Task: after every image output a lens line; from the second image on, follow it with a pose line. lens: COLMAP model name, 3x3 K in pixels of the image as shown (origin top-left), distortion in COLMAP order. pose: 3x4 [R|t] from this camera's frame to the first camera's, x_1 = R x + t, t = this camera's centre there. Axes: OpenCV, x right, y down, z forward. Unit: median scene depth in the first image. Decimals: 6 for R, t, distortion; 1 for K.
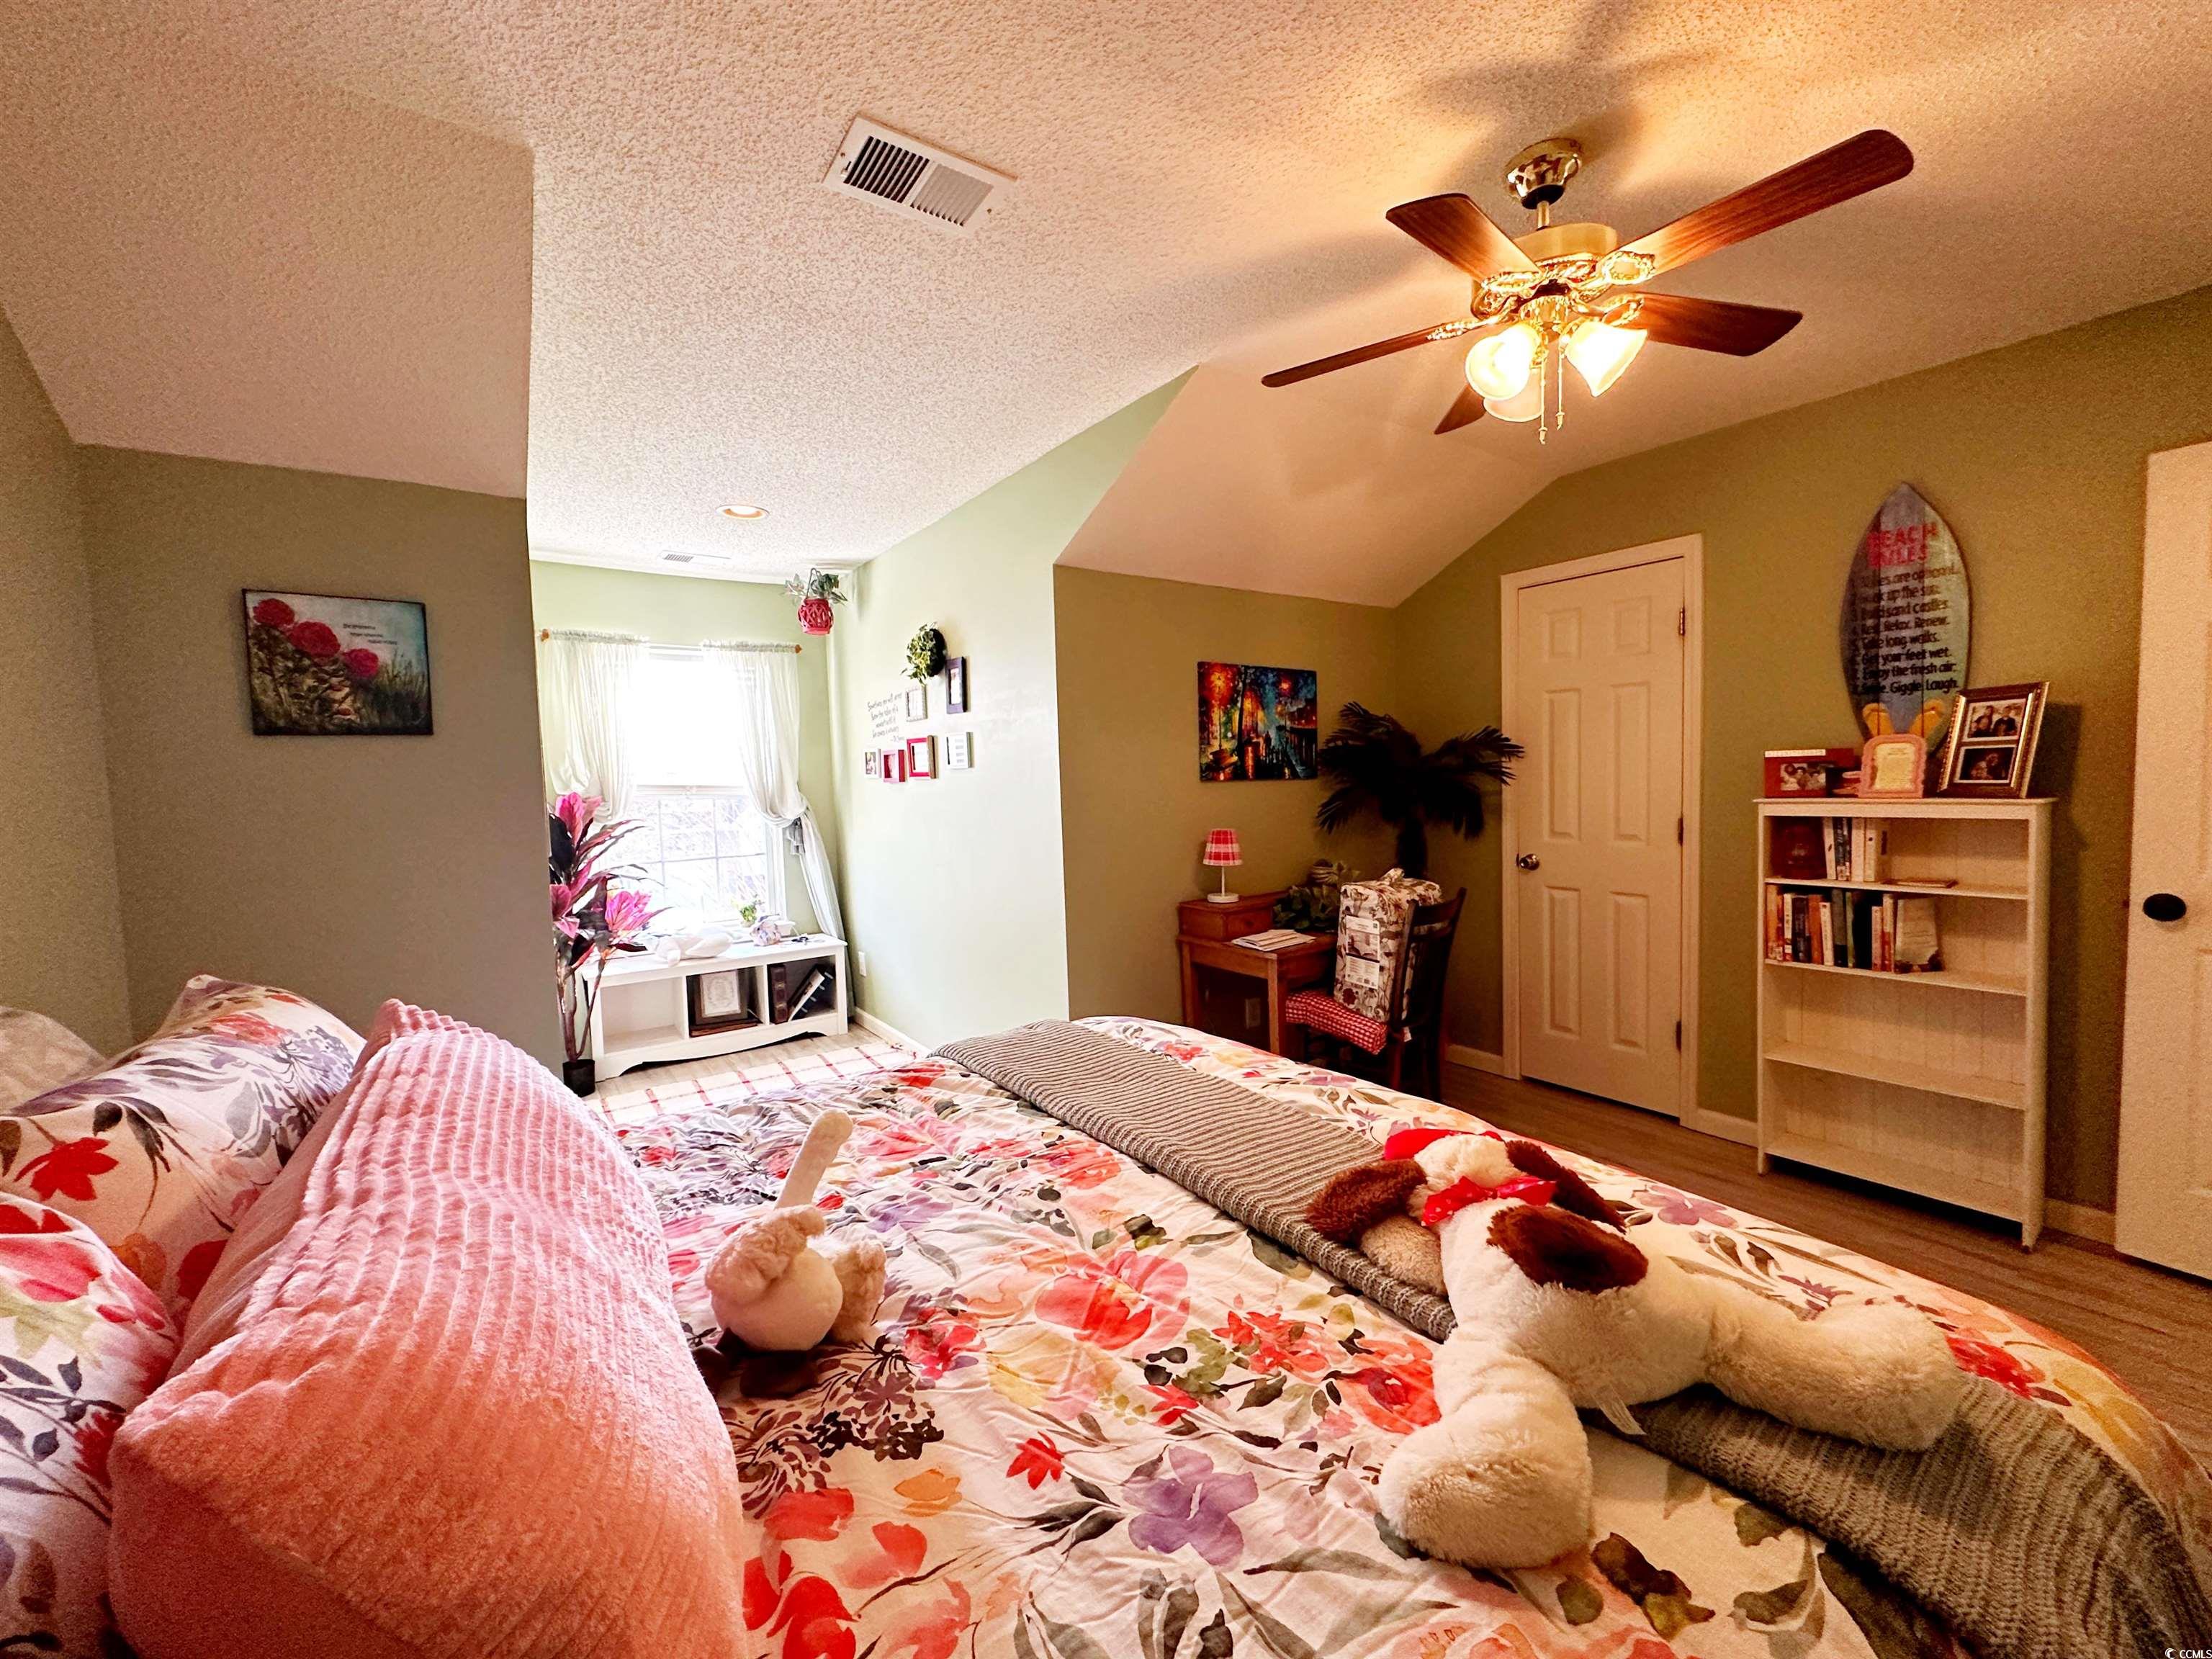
lens RADIAL K [[873.2, 0, 1103.3], [0, 873.2, 823.2], [0, 0, 1]] dist [-0.003093, 0.000725]
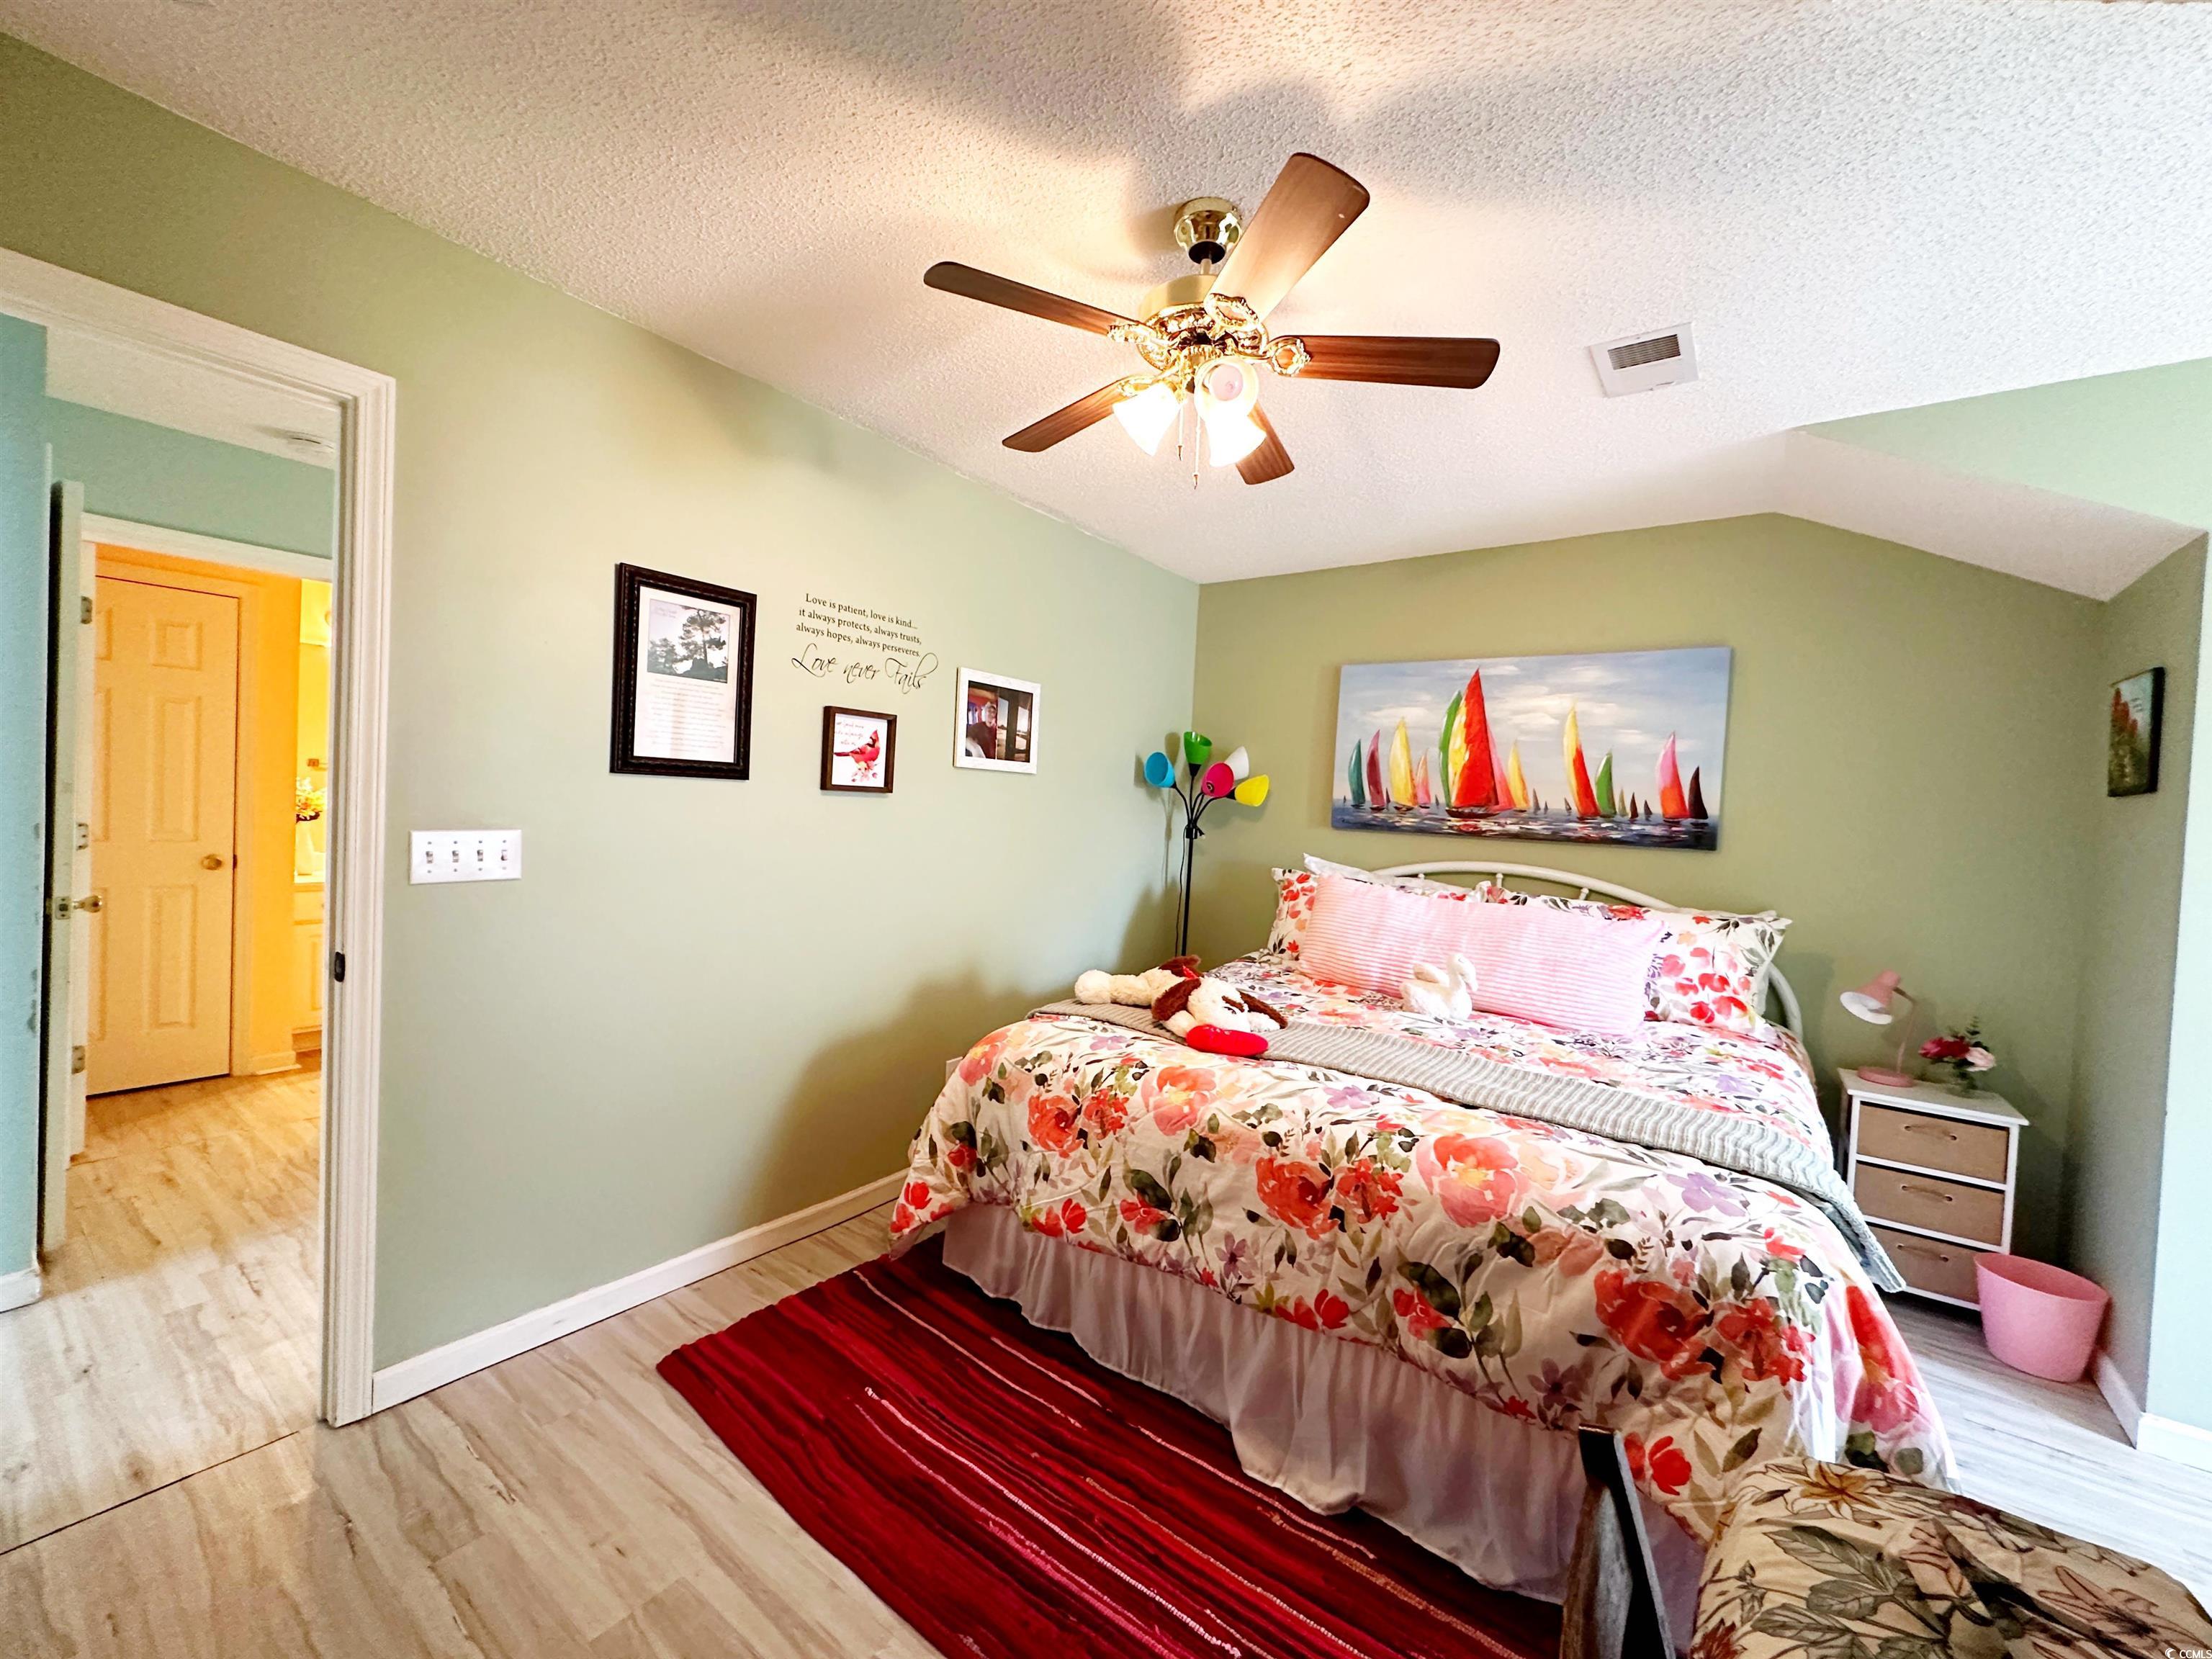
lens RADIAL K [[873.2, 0, 1103.5], [0, 873.2, 828.8], [0, 0, 1]] dist [-0.003093, 0.000725]
pose [[-0.946103, -0.003653, -0.323844, 0.448743], [-0.035262, 0.995154, 0.091794, -0.065487], [0.321939, 0.098266, -0.941647, 0.938395]]
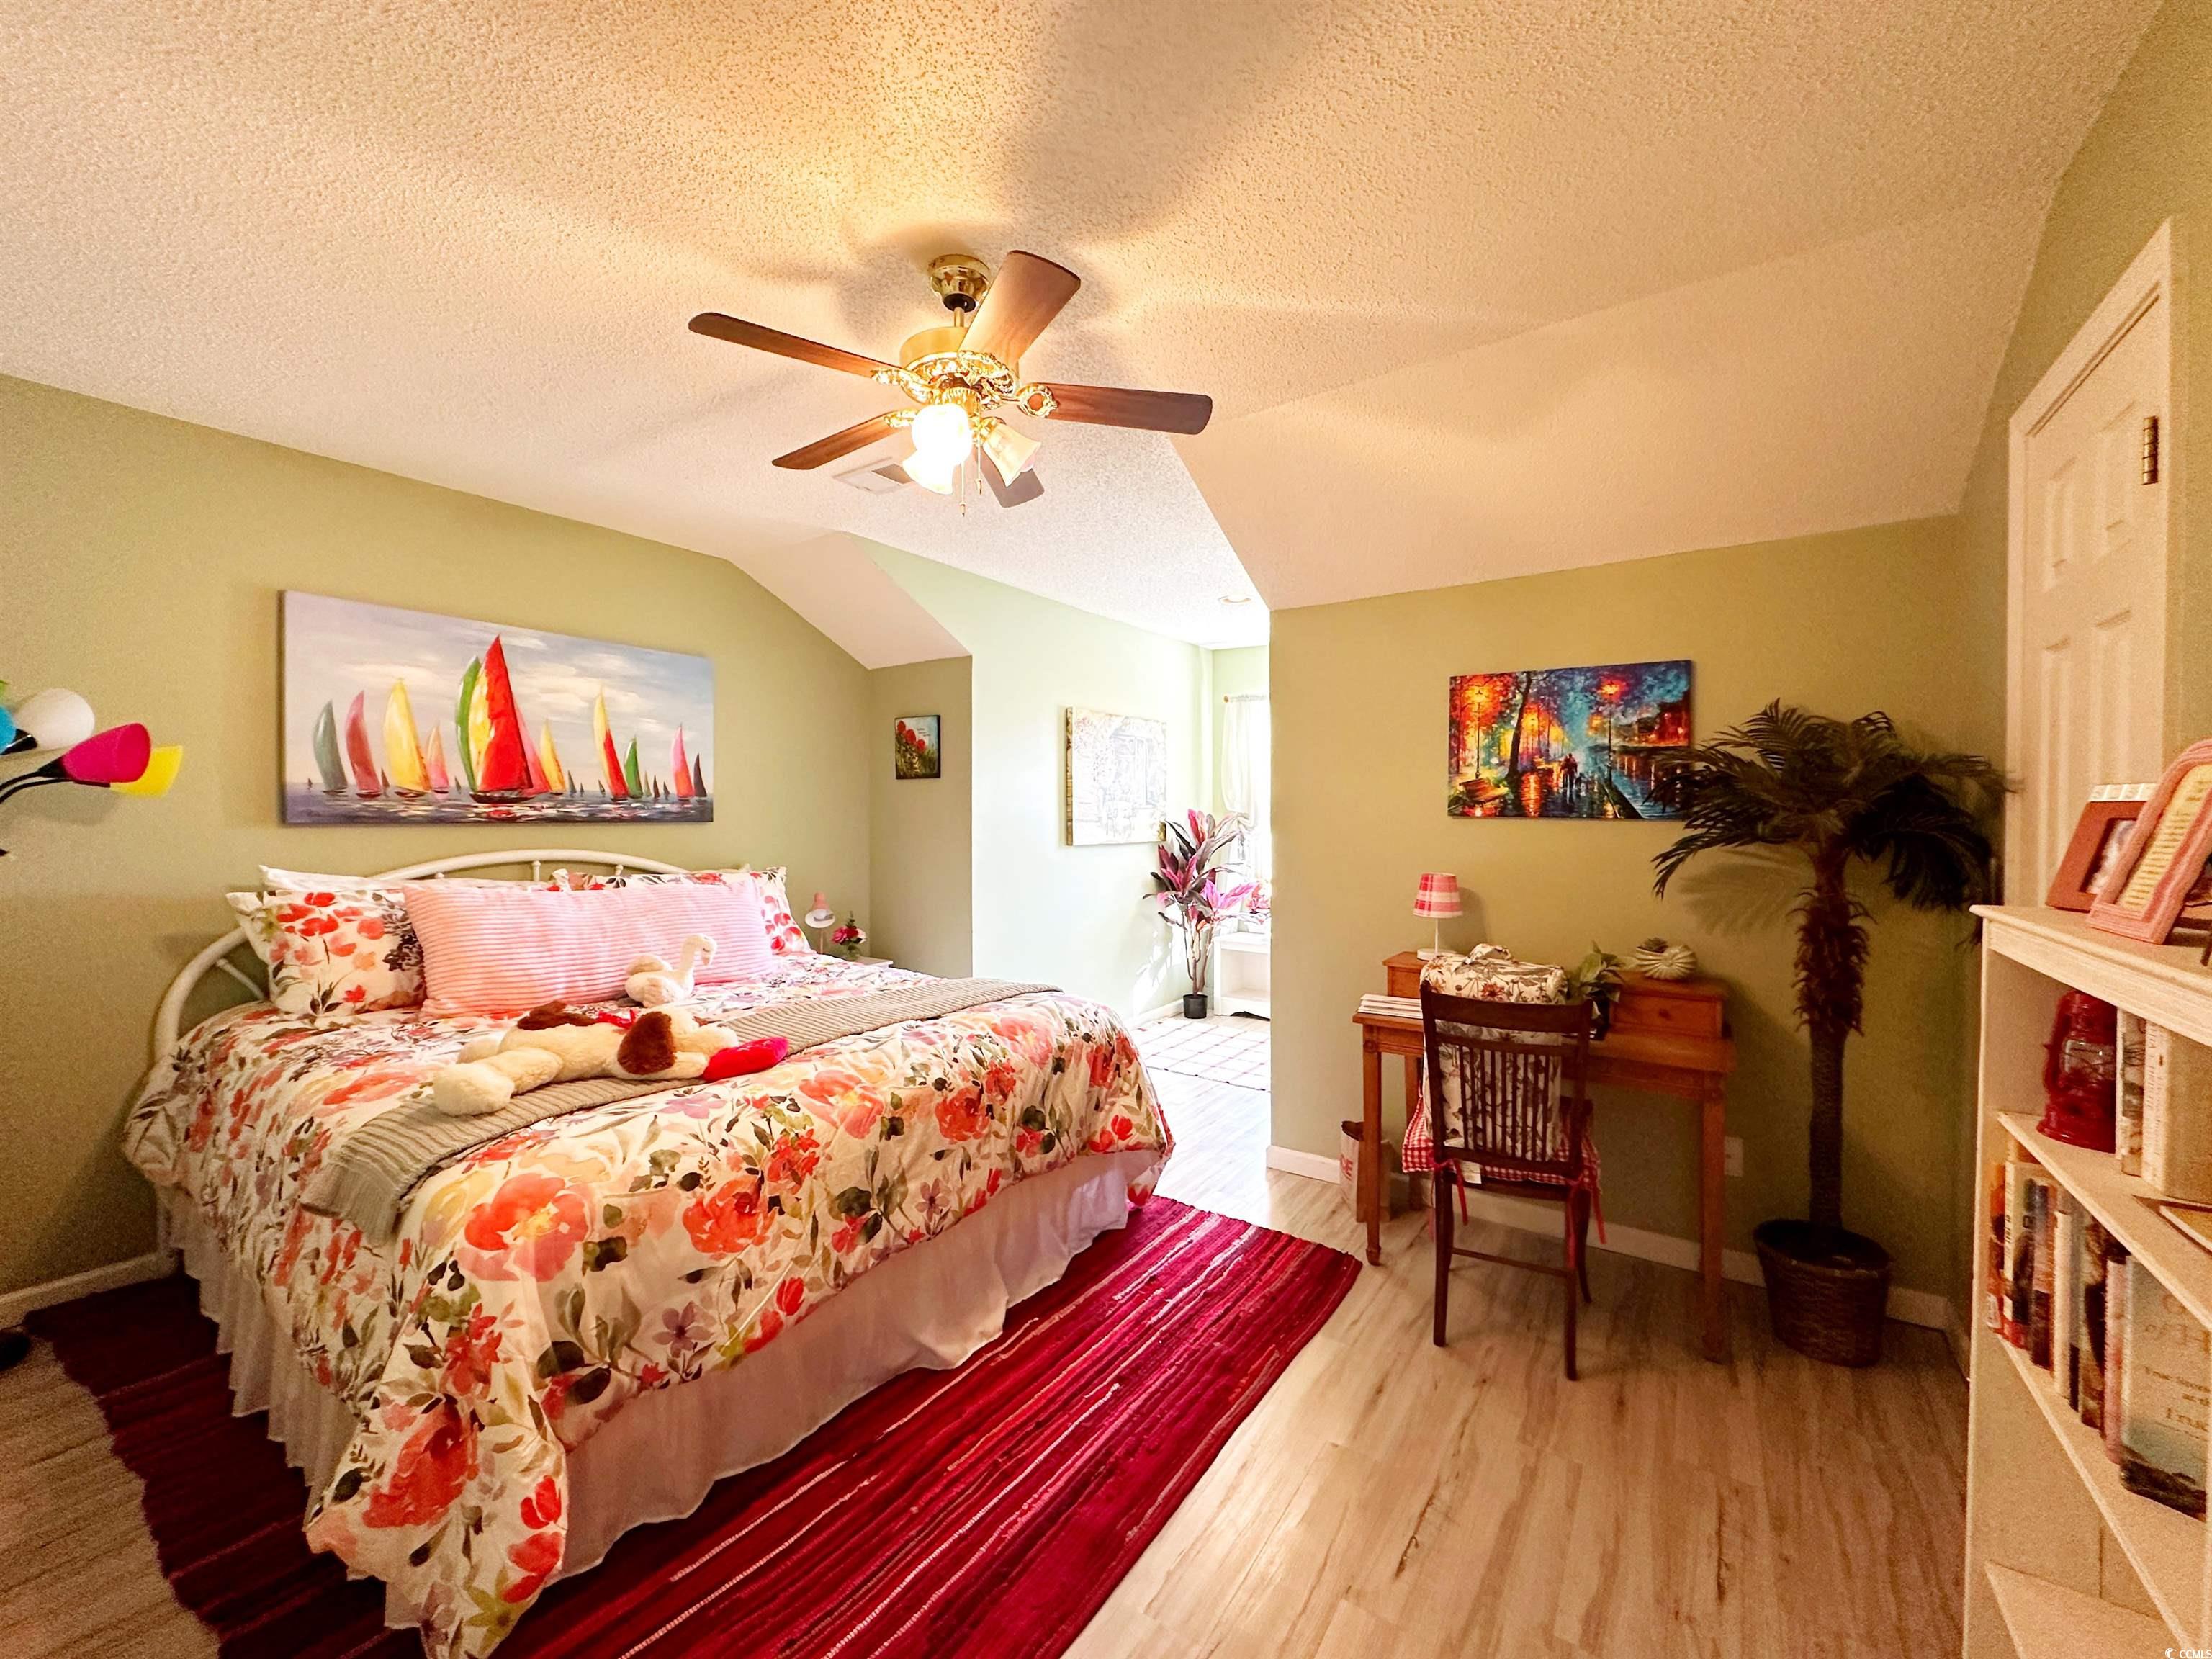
lens RADIAL K [[873.2, 0, 1105.9], [0, 873.2, 828.2], [0, 0, 1]] dist [-0.003093, 0.000725]
pose [[0.346892, 0.049212, -0.936613, 0.785016], [-0.063615, 0.997557, 0.028853, -0.039713], [0.935745, 0.049574, 0.349176, 0.386475]]
